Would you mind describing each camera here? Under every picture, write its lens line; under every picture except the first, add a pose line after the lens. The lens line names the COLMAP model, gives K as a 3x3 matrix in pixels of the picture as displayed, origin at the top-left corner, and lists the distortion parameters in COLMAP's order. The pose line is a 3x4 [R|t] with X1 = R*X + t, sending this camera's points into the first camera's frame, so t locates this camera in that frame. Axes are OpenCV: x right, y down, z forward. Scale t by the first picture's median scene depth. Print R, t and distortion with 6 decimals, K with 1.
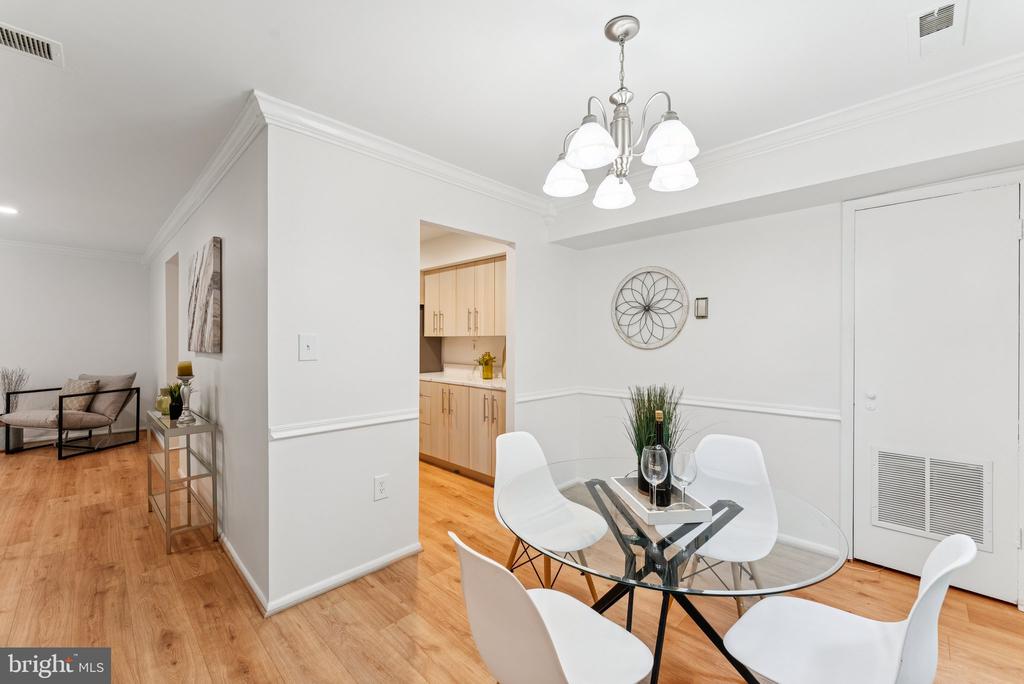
lens RADIAL K [[419.1, 0, 501.7], [0, 419.1, 330.1], [0, 0, 1]] dist [-0.001506, 0.000749]
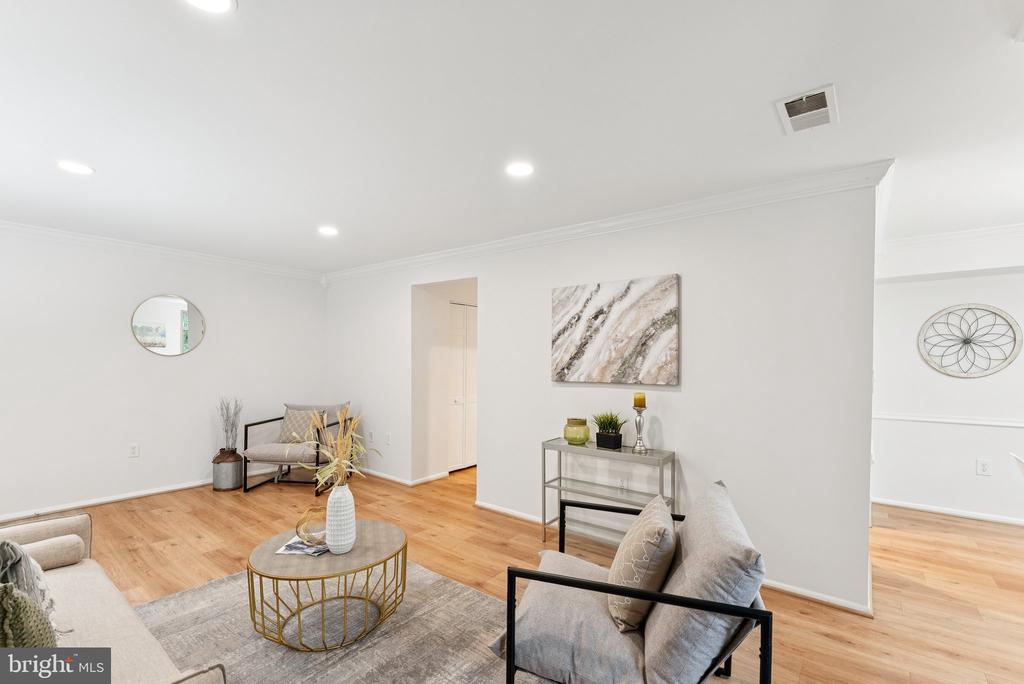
lens RADIAL K [[450.5, 0, 490.2], [0, 450.5, 356.5], [0, 0, 1]] dist [-0.007784, 0.002087]
pose [[0.994390, -0.000197, 0.105772, -1.050118], [-0.001585, 0.999858, 0.016763, -0.029228], [-0.105761, -0.016837, 0.994249, -0.056188]]
